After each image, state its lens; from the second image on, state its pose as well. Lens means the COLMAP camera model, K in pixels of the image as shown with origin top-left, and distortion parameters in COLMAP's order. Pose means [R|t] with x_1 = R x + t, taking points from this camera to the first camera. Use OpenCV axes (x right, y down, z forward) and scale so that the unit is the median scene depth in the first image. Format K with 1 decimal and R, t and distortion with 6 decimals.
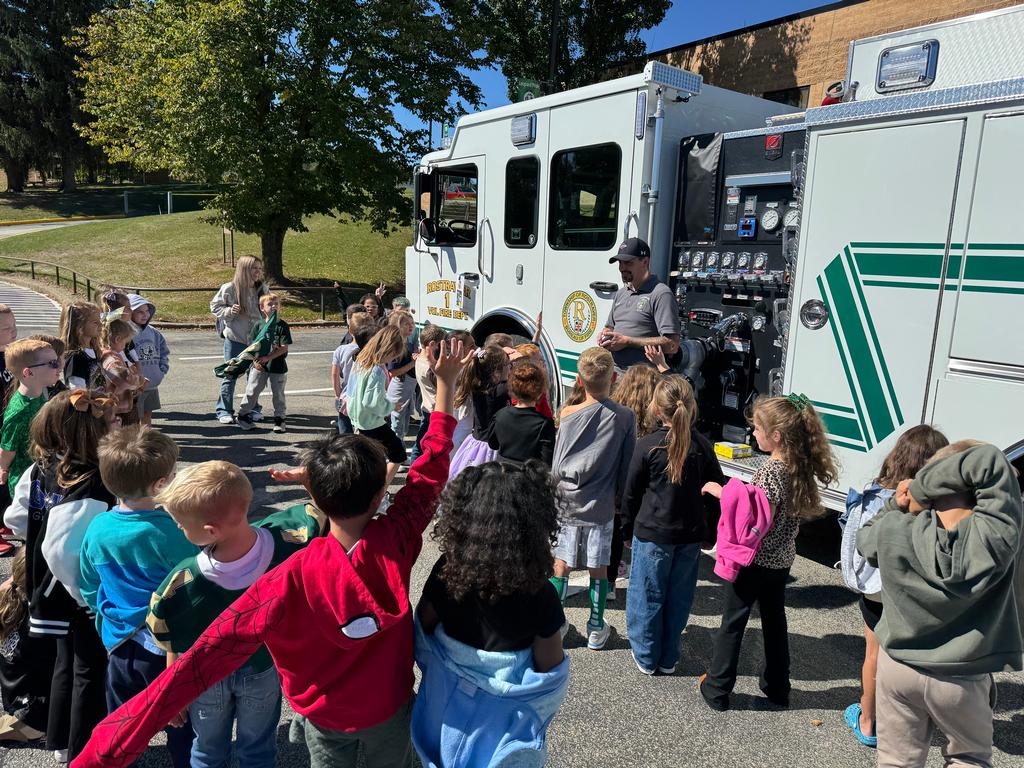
lens RADIAL K [[725.3, 0, 513.6], [0, 725.3, 391.6], [0, 0, 1]] dist [0.039372, -0.037420]
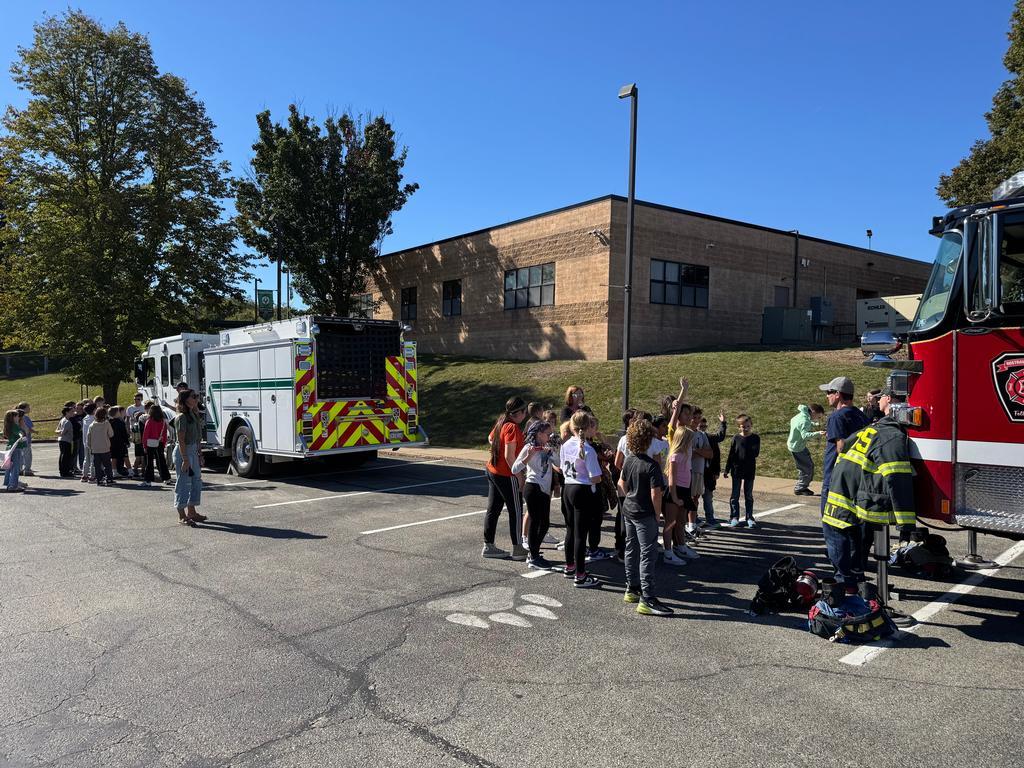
lens RADIAL K [[725.3, 0, 513.6], [0, 725.3, 391.6], [0, 0, 1]] dist [0.039372, -0.037420]
pose [[0.989349, -0.060721, 0.132294, 0.960351], [0.083508, 0.981169, -0.174168, 0.416710], [-0.119227, 0.183361, 0.975789, -1.872666]]
